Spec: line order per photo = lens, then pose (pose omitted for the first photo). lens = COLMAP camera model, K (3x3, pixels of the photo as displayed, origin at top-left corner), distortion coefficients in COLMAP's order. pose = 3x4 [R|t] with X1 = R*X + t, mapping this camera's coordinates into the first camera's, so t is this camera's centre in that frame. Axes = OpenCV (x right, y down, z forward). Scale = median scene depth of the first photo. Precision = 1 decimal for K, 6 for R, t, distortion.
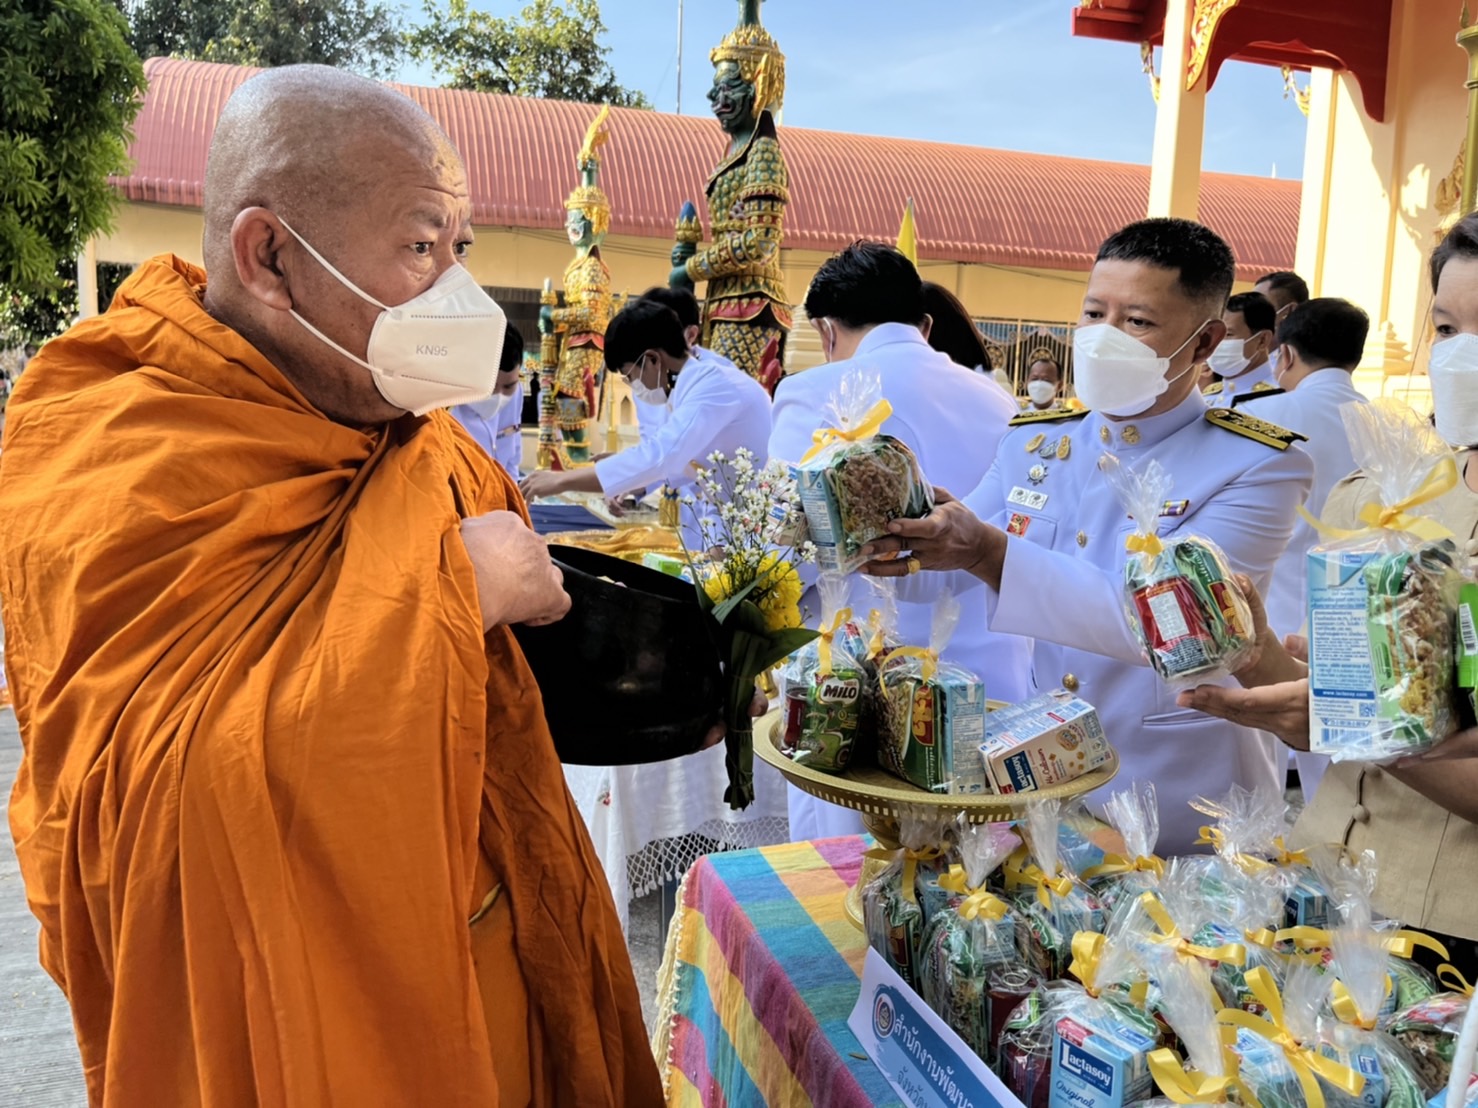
lens RADIAL K [[1206.1, 0, 693.5], [0, 1206.1, 556.2], [0, 0, 1]] dist [0.038965, -0.074595]
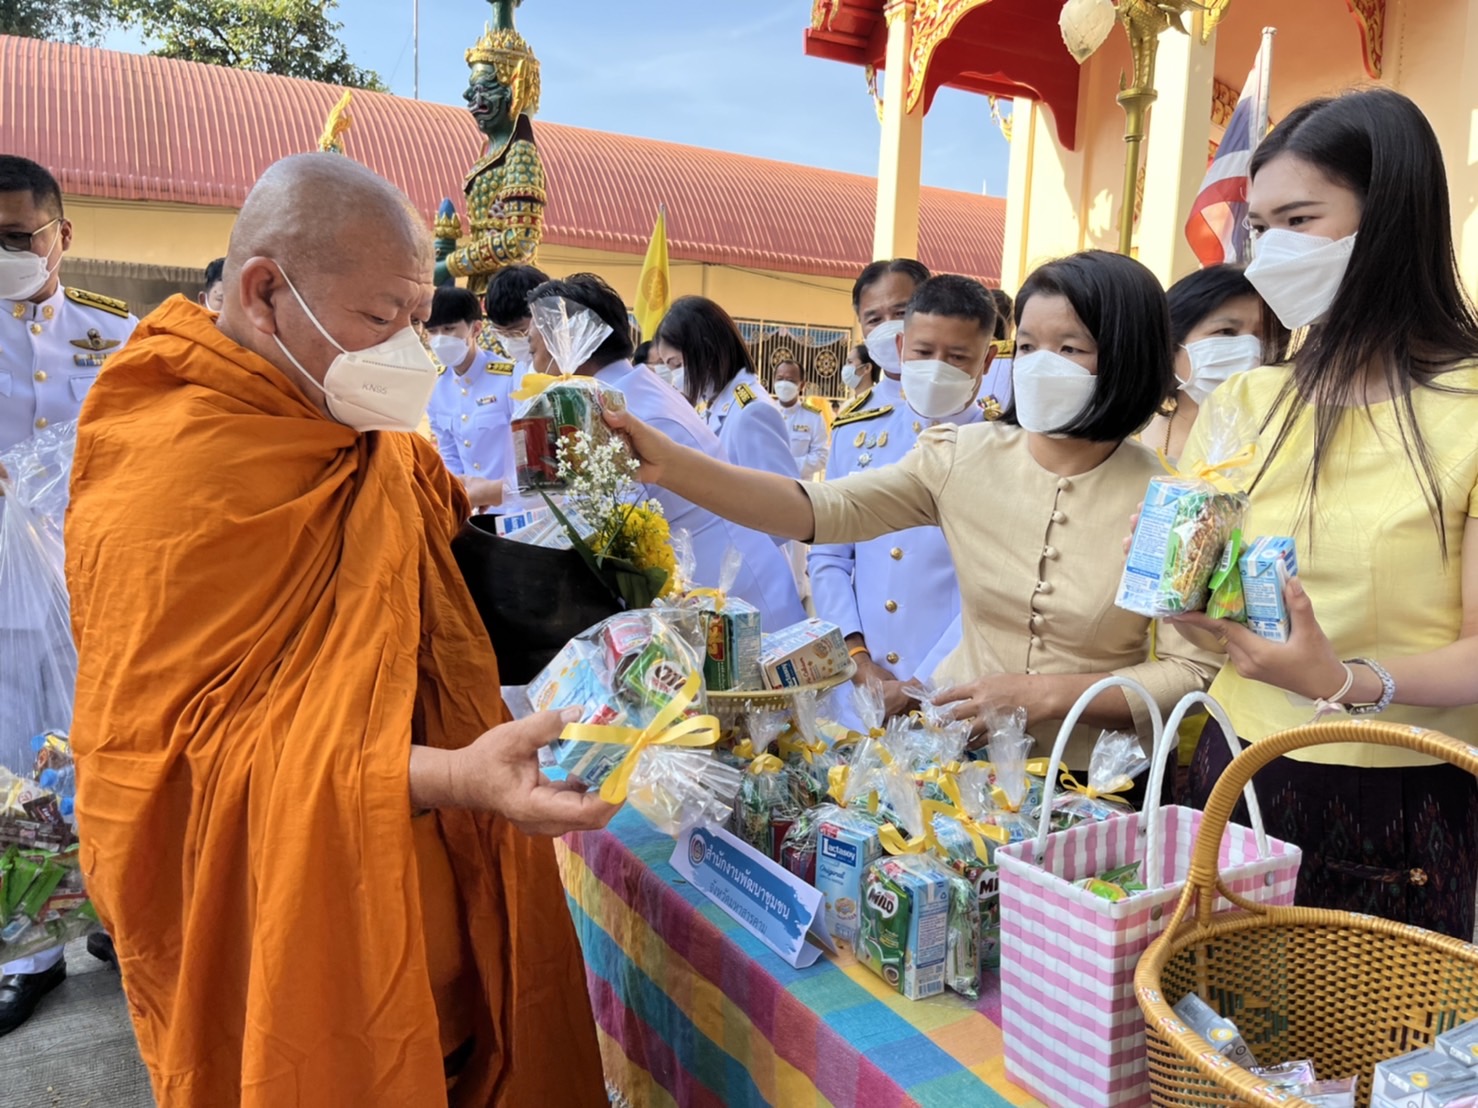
lens RADIAL K [[1327.5, 0, 739.0], [0, 1327.5, 554.0], [0, 0, 1]] dist [0.109602, -0.250410]
pose [[0.969205, -0.020522, 0.245399, -0.048660], [0.022846, 0.999717, -0.006628, 0.017572], [-0.245194, 0.012030, 0.969399, -0.143988]]
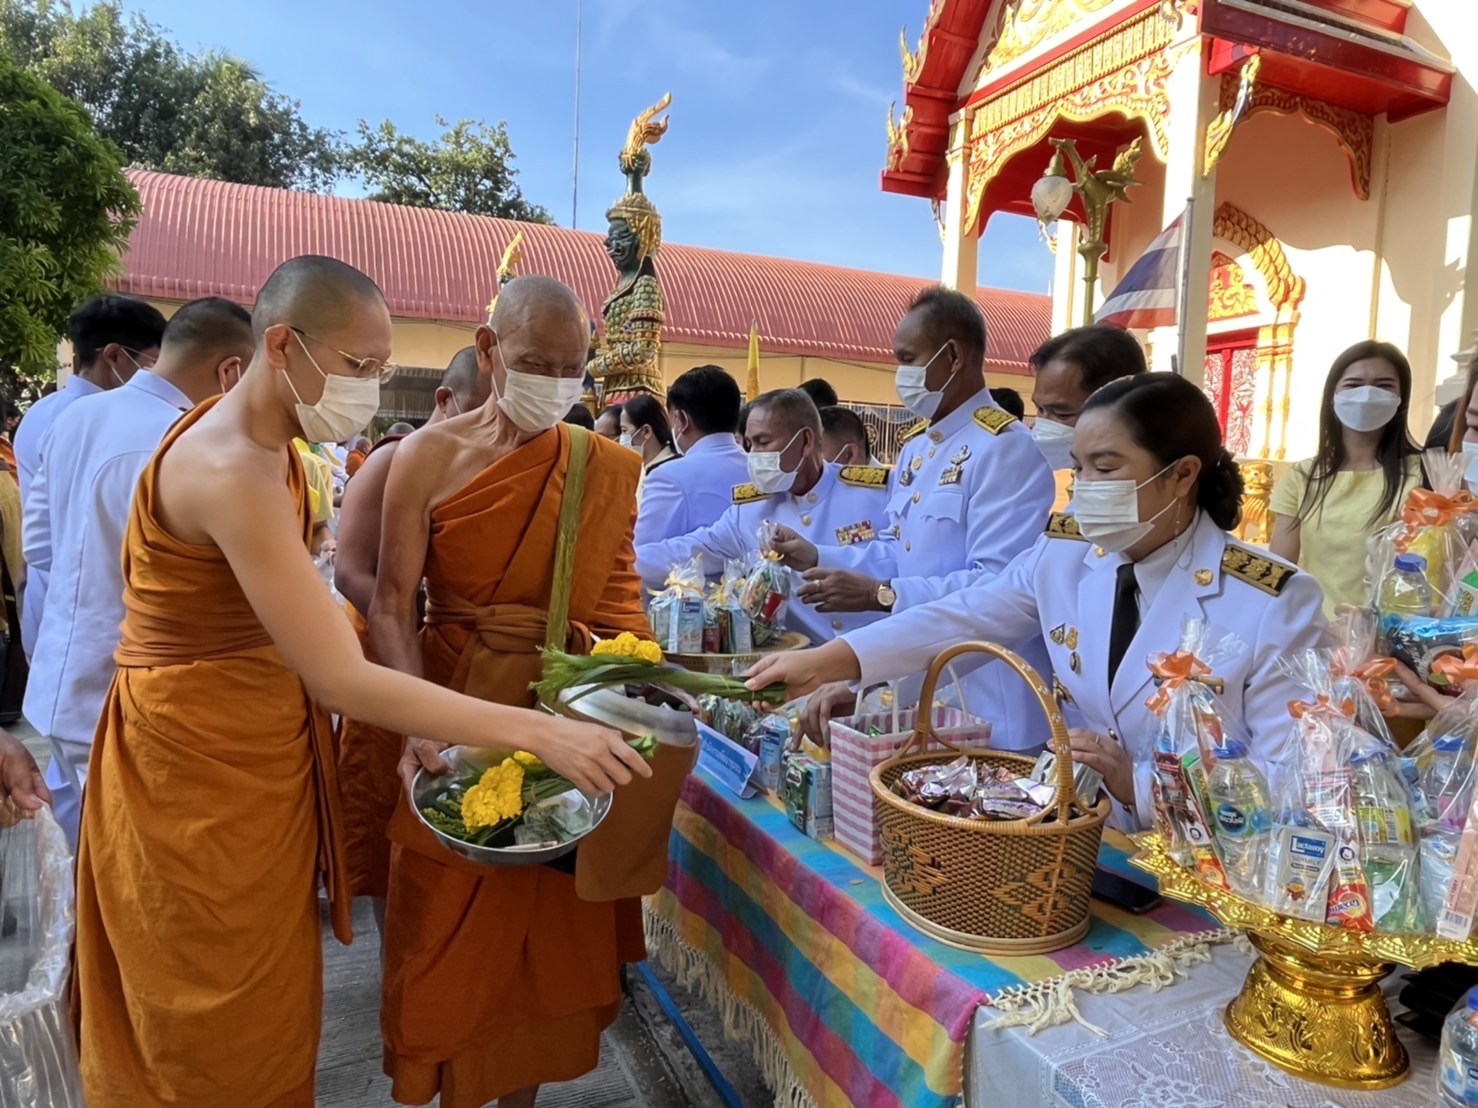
lens RADIAL K [[1364.1, 0, 739.0], [0, 1364.1, 554.0], [0, 0, 1]] dist [0.004674, -0.098142]
pose [[0.992156, -0.000881, 0.125003, -0.029302], [0.007551, 0.998572, -0.052890, 0.047763], [-0.124778, 0.053419, 0.990746, -0.504655]]
